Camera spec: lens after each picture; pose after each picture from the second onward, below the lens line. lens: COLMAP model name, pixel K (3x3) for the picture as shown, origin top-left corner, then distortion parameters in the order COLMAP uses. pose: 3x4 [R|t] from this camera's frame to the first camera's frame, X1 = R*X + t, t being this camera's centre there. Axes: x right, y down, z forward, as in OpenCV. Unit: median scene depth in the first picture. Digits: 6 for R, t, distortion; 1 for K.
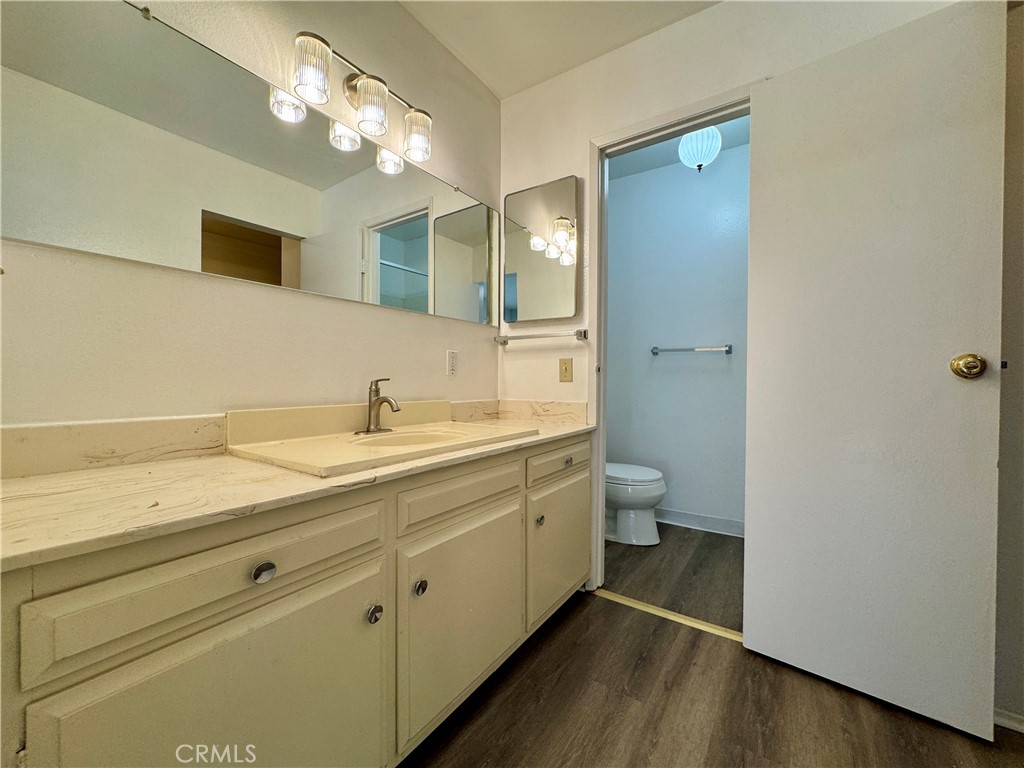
lens RADIAL K [[407.4, 0, 512.9], [0, 407.4, 382.8], [0, 0, 1]] dist [-0.004475, 0.000563]
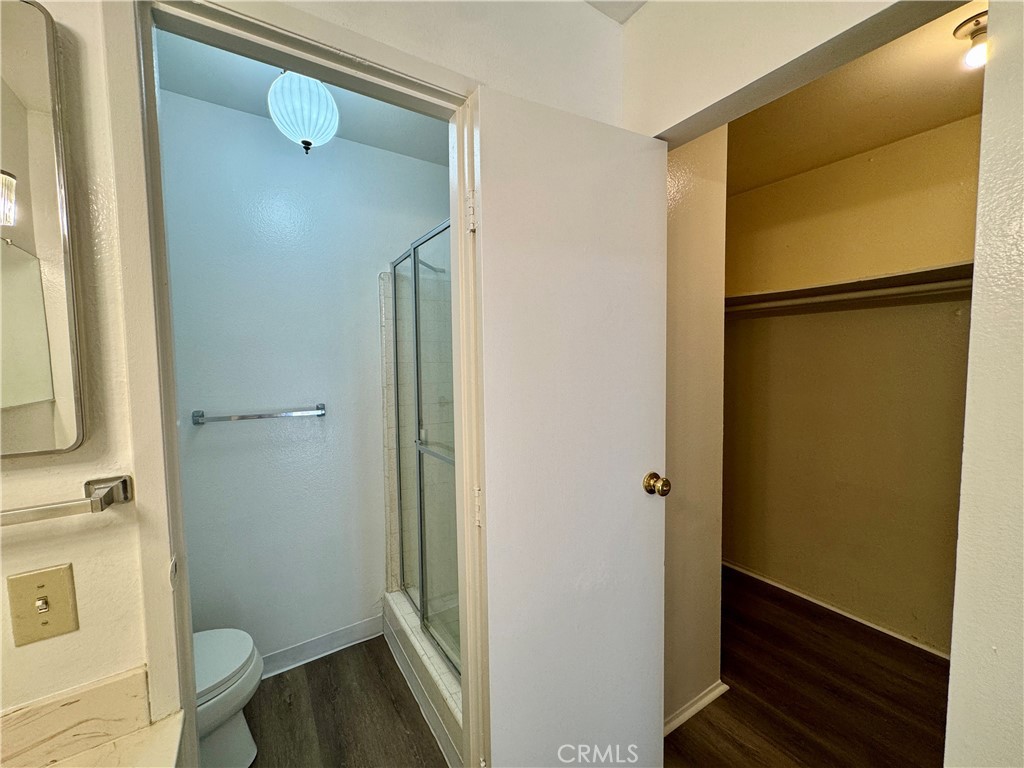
lens RADIAL K [[407.4, 0, 513.3], [0, 407.4, 383.4], [0, 0, 1]] dist [-0.004475, 0.000563]
pose [[0.379508, -0.064897, 0.922910, -0.016831], [0.027006, 0.997889, 0.059064, -0.219130], [-0.924794, 0.002509, 0.380459, 0.528569]]
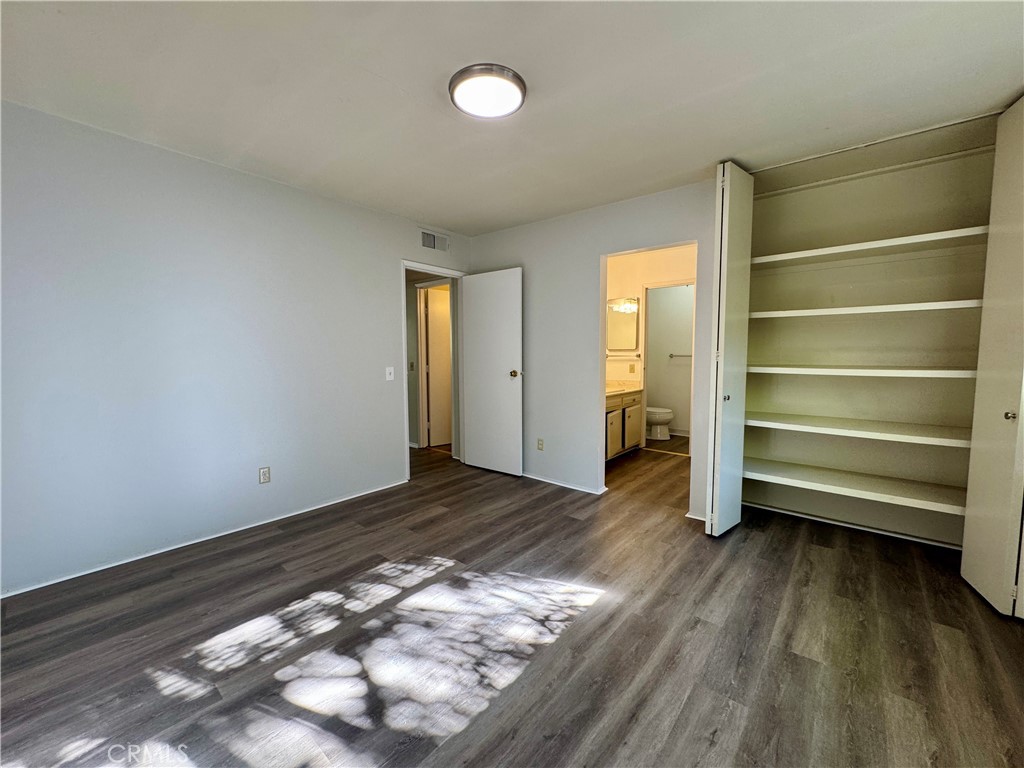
lens RADIAL K [[407.4, 0, 509.6], [0, 407.4, 385.6], [0, 0, 1]] dist [-0.004475, 0.000563]
pose [[0.994229, -0.000790, -0.107272, -0.387658], [0.008764, 0.997228, 0.073886, -0.124837], [0.106916, -0.074400, 0.991481, -1.775502]]
